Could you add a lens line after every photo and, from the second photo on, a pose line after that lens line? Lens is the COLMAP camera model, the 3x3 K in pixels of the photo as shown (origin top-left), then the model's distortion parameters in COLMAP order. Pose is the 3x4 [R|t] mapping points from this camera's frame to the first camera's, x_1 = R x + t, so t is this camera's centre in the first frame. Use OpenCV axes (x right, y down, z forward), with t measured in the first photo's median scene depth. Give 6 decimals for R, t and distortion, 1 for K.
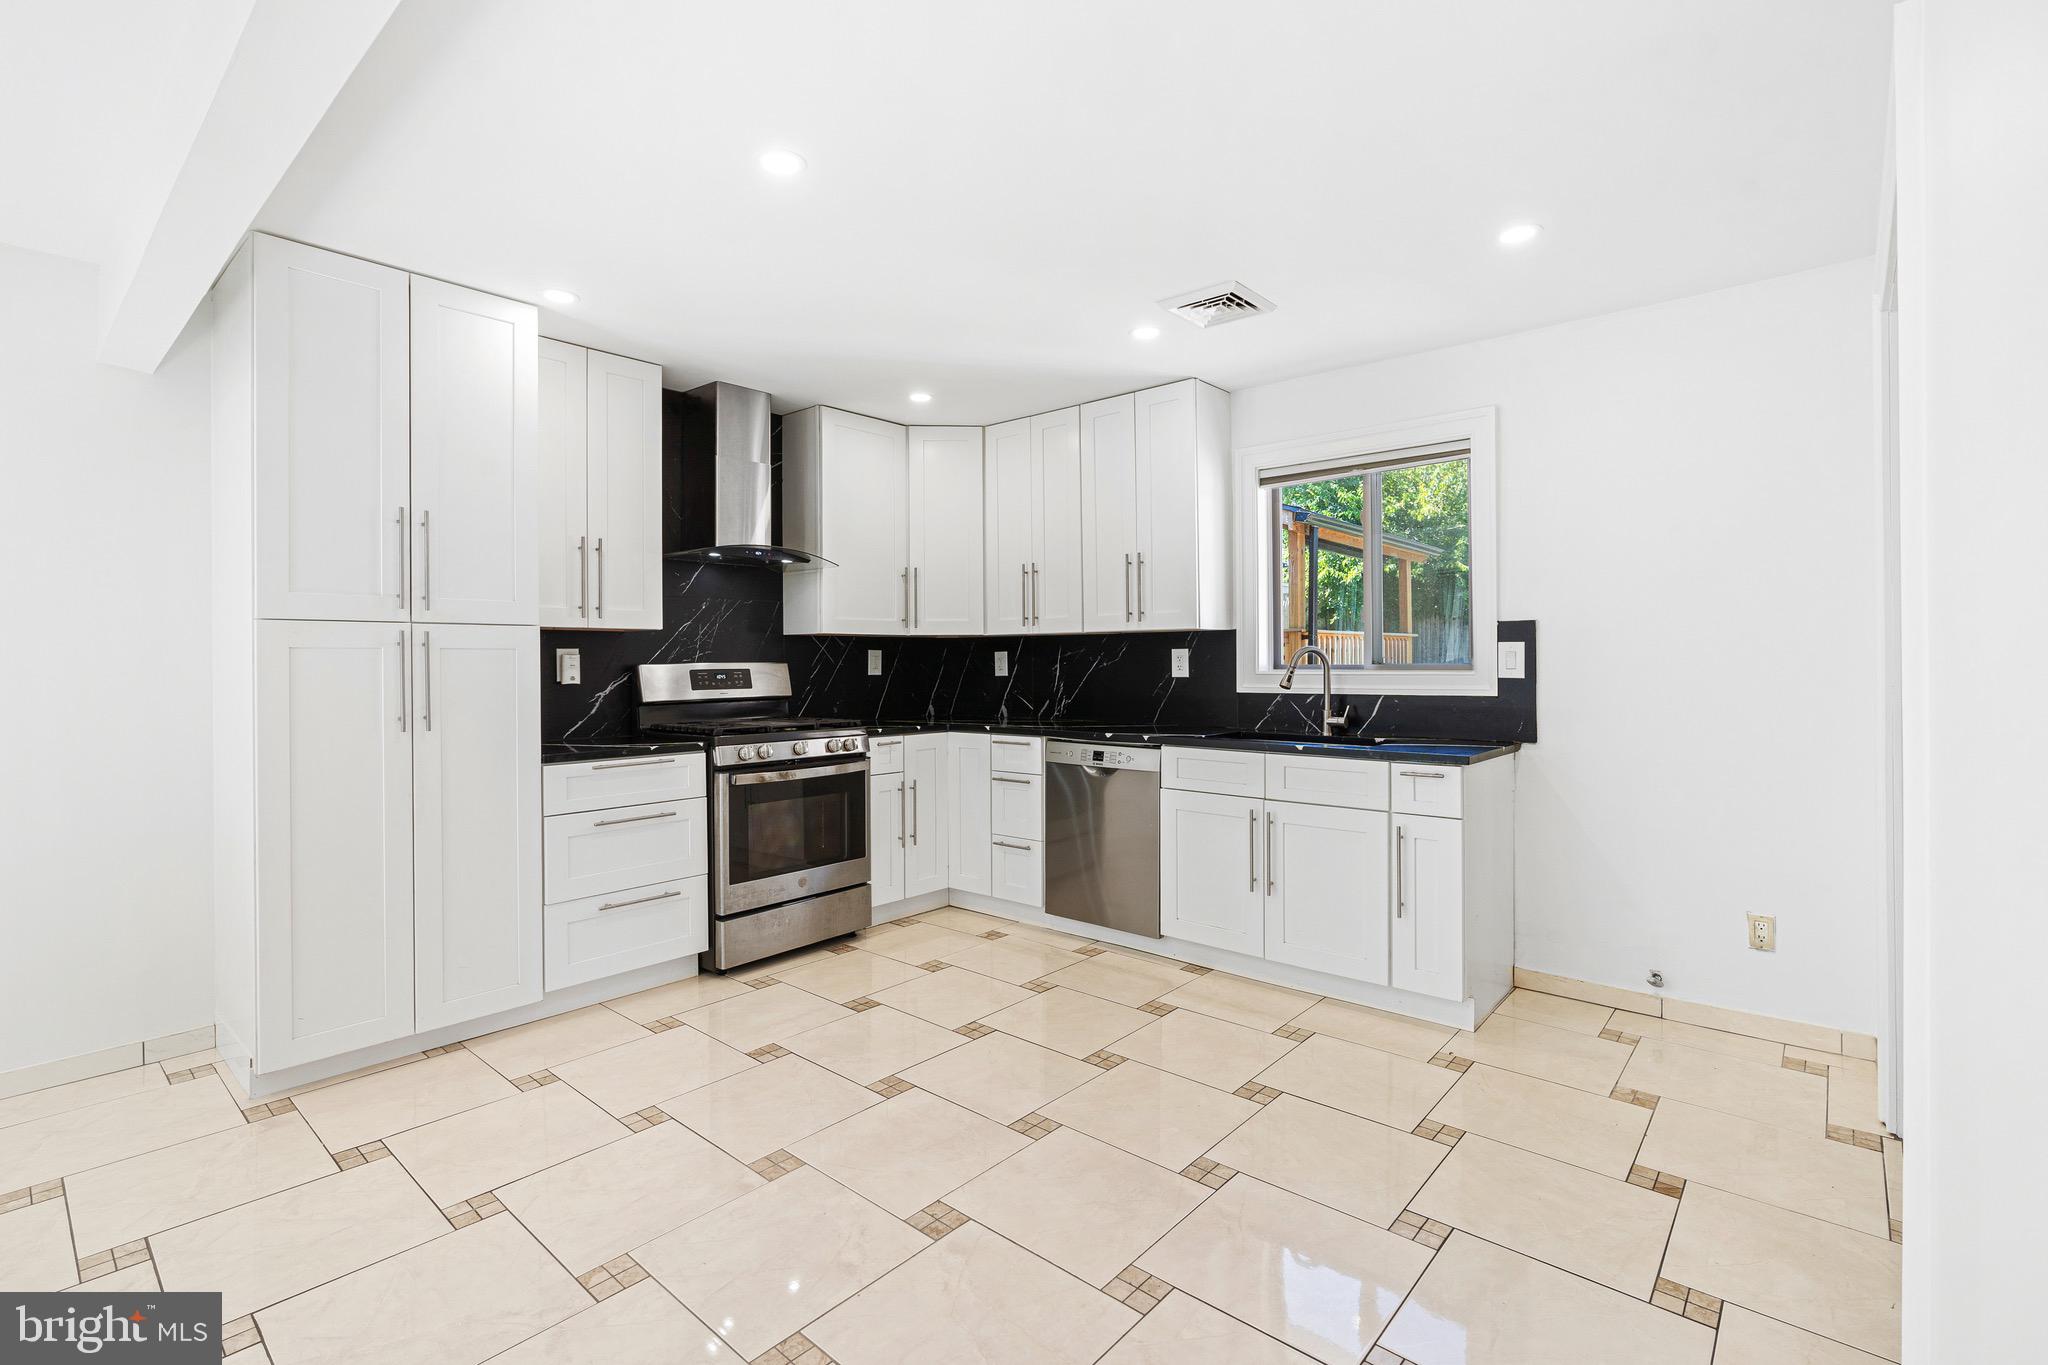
lens RADIAL K [[928.1, 0, 1028.3], [0, 928.1, 665.4], [0, 0, 1]] dist [-0.006629, 0.002083]
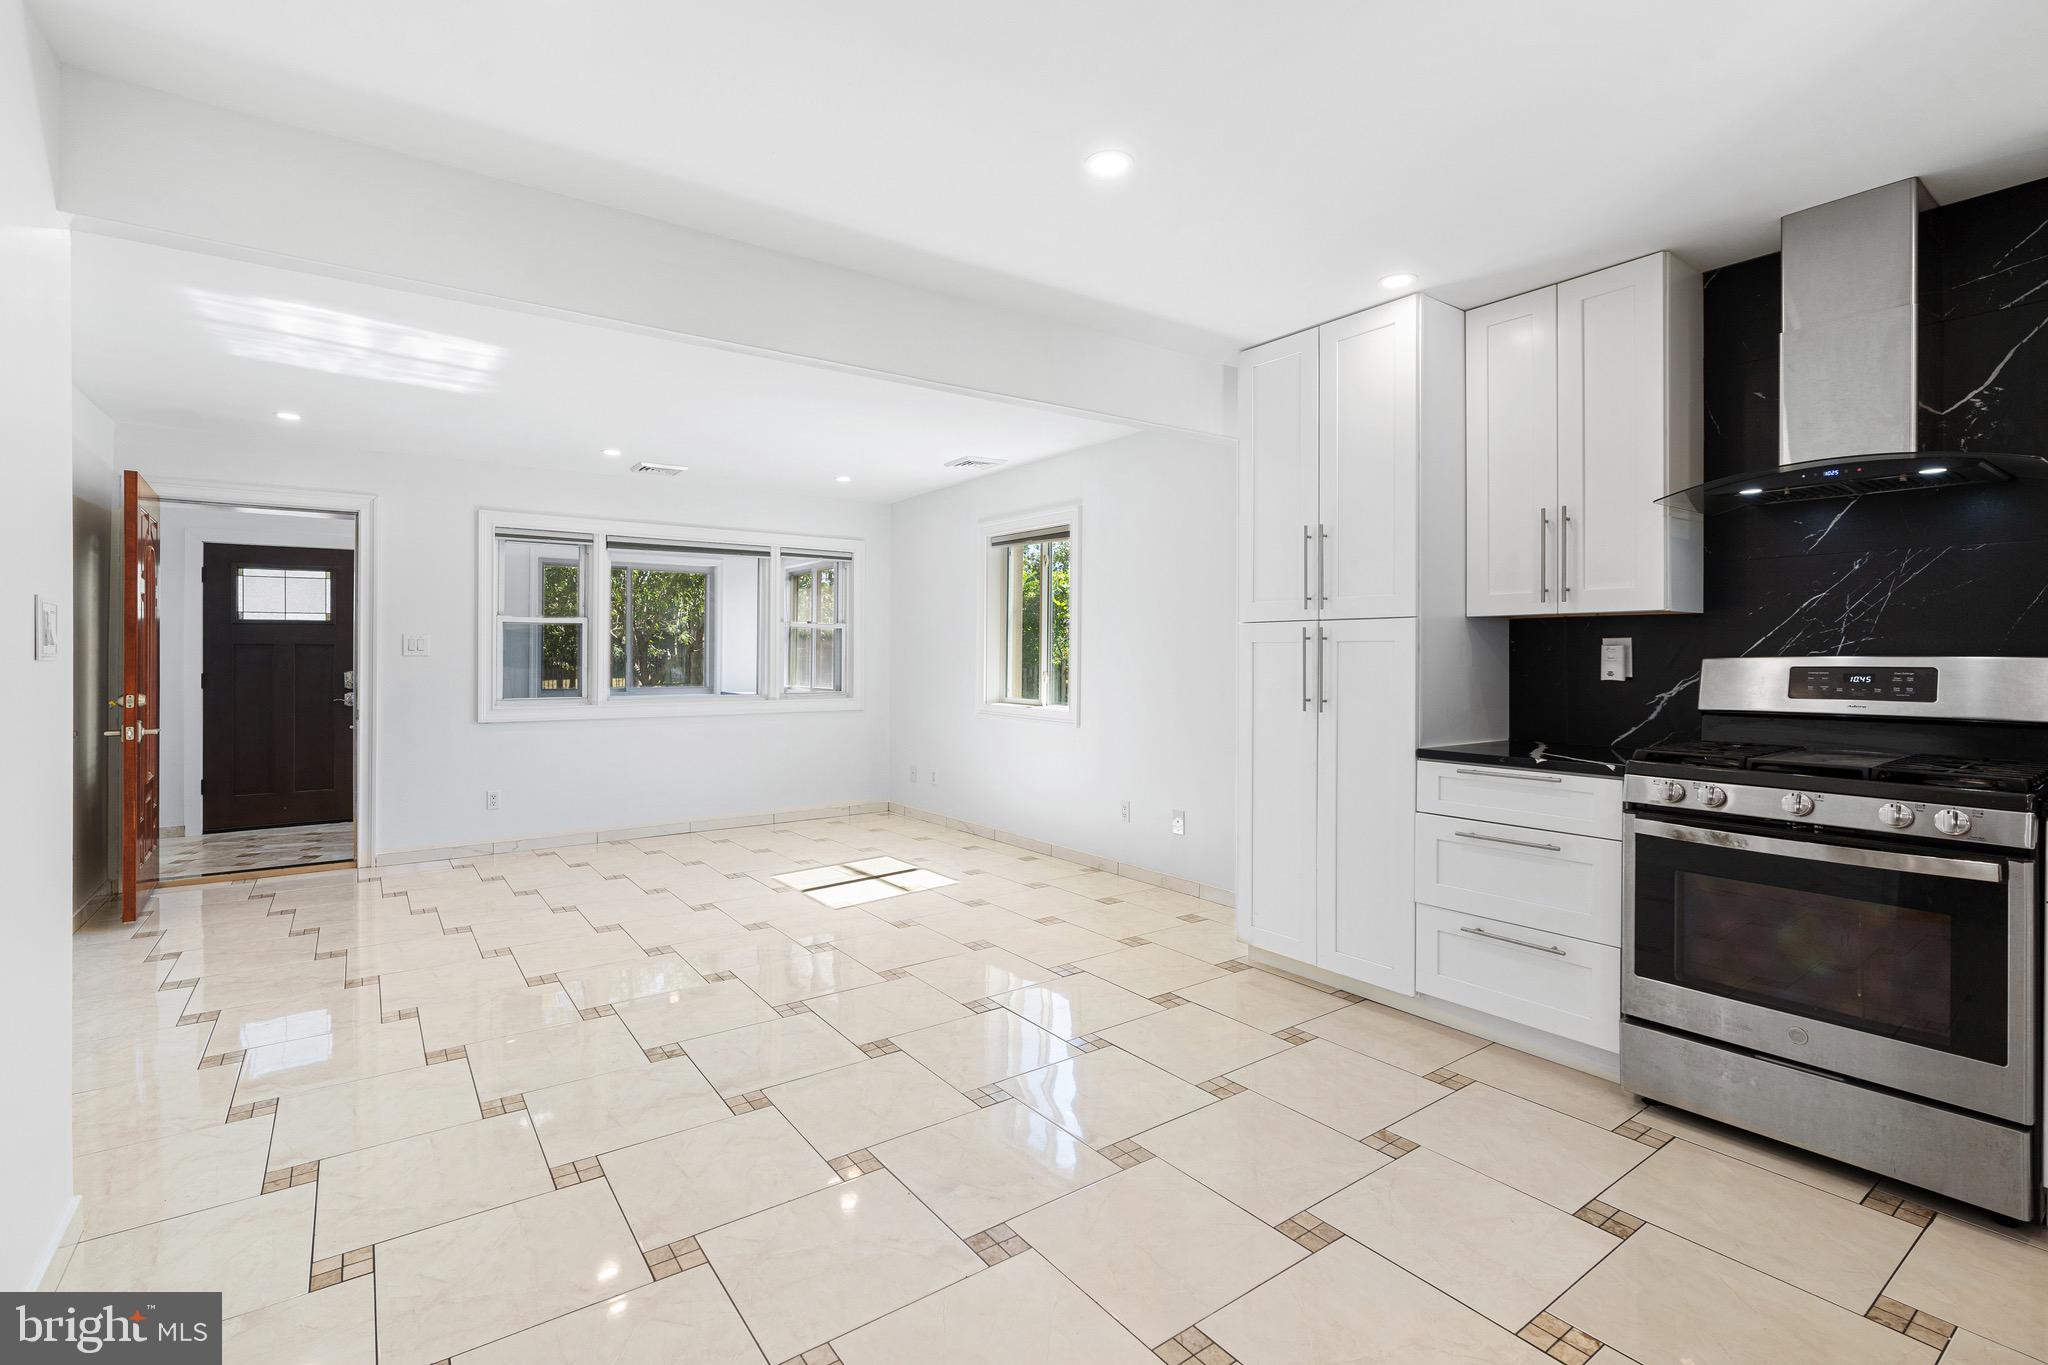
lens RADIAL K [[928.1, 0, 994.9], [0, 928.1, 656.0], [0, 0, 1]] dist [-0.006629, 0.002083]
pose [[-0.242935, 0.007512, -0.970013, 0.440108], [-0.003515, 0.999957, 0.008624, -0.007099], [0.970036, 0.005505, -0.242898, 0.657653]]
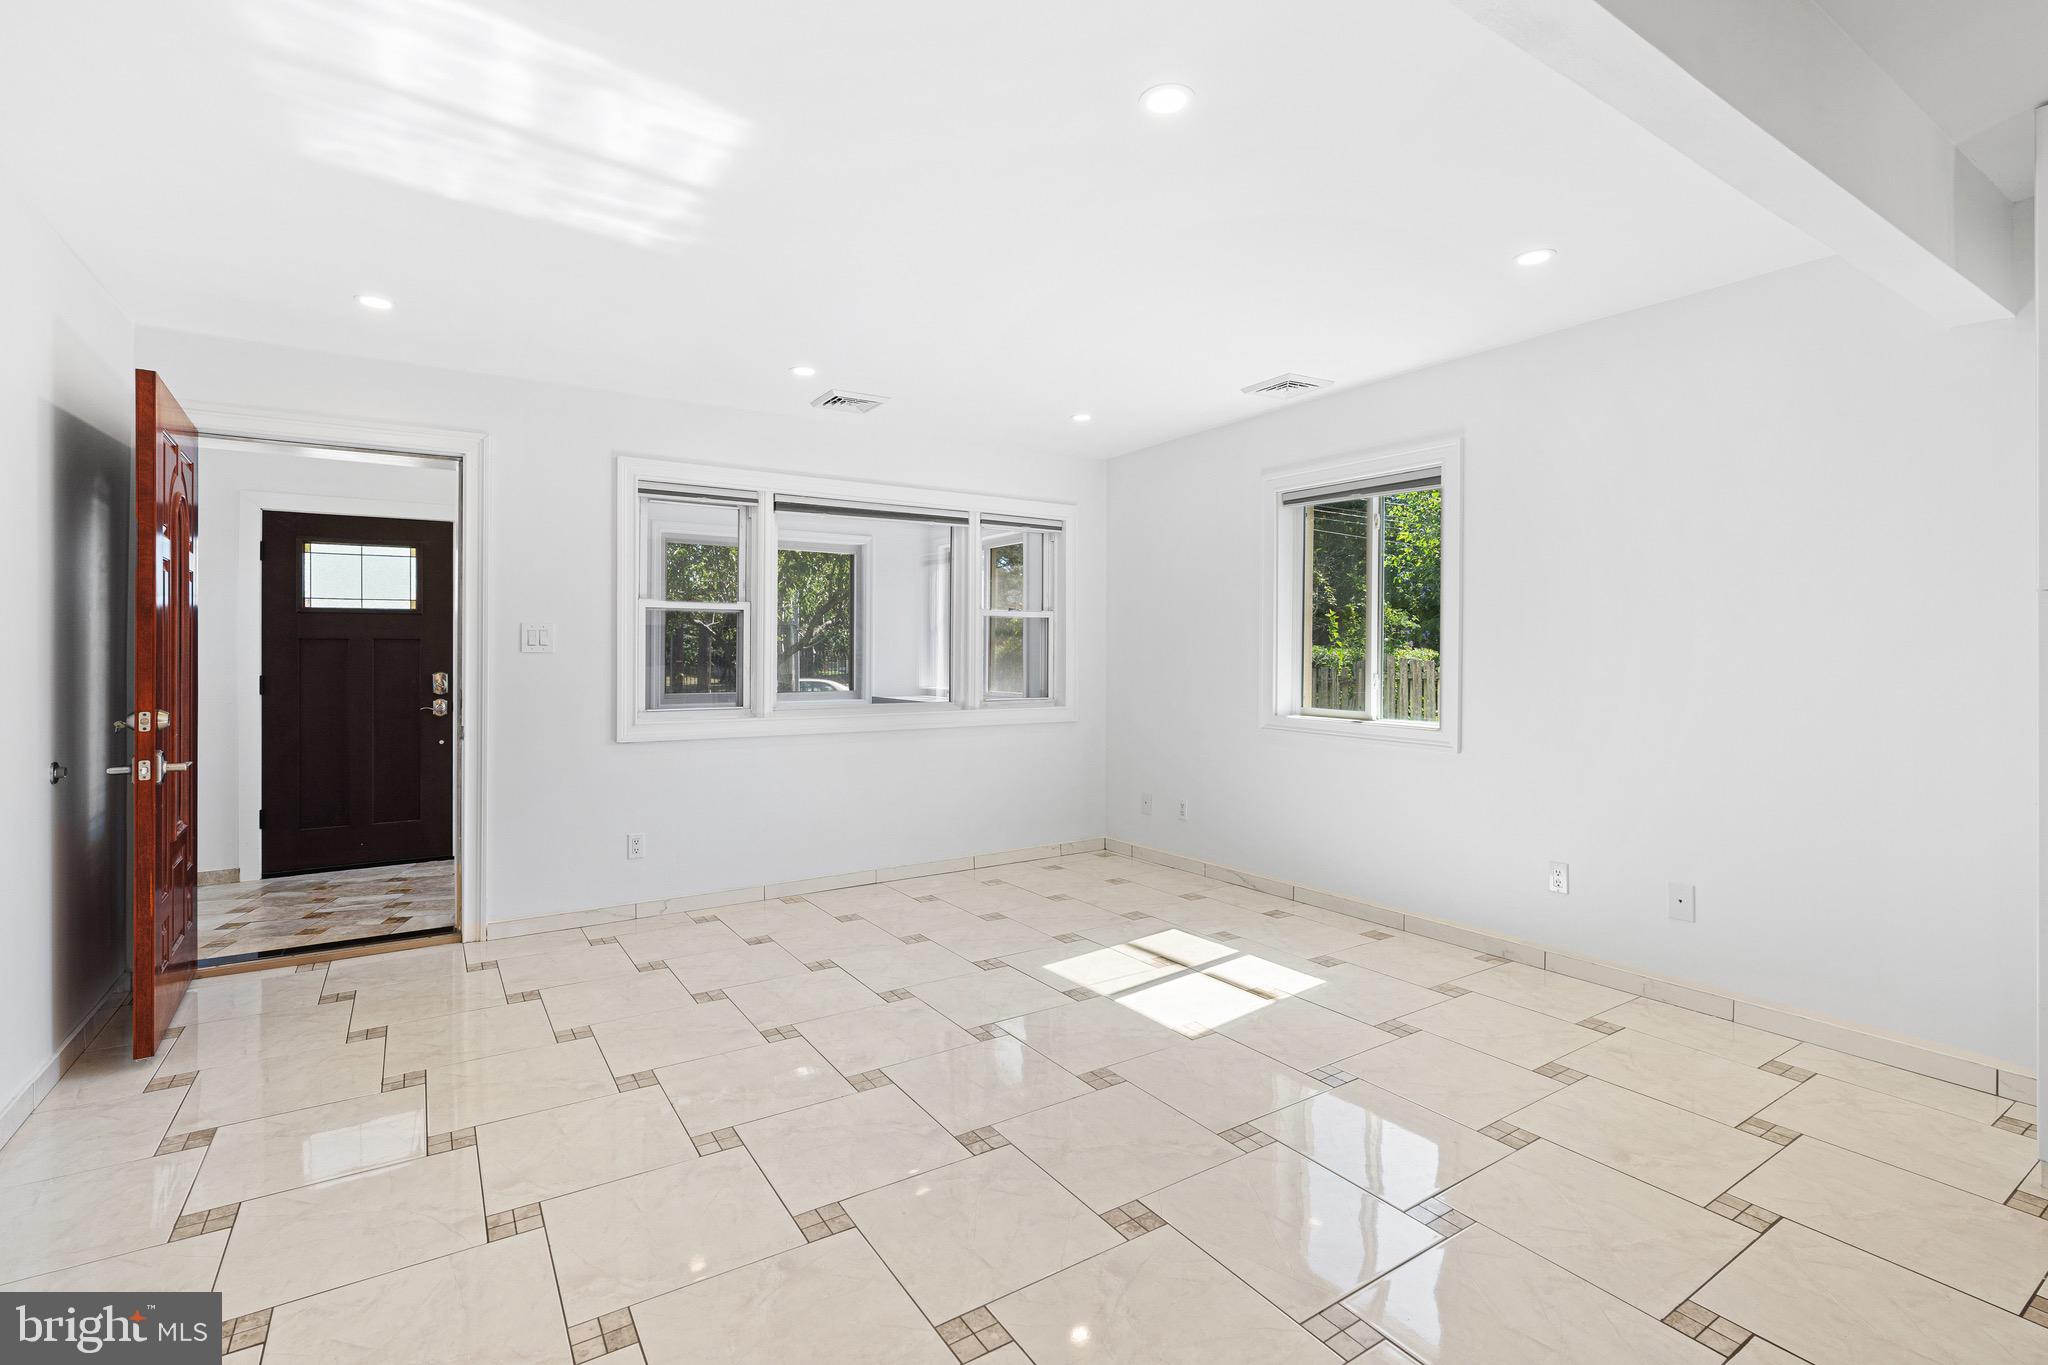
lens RADIAL K [[928.1, 0, 1000.2], [0, 928.1, 648.5], [0, 0, 1]] dist [-0.006629, 0.002083]
pose [[-0.281528, 0.003222, -0.959548, 0.131267], [-0.001871, 0.999991, 0.003907, -0.001579], [0.959551, 0.002895, -0.281519, 0.239904]]
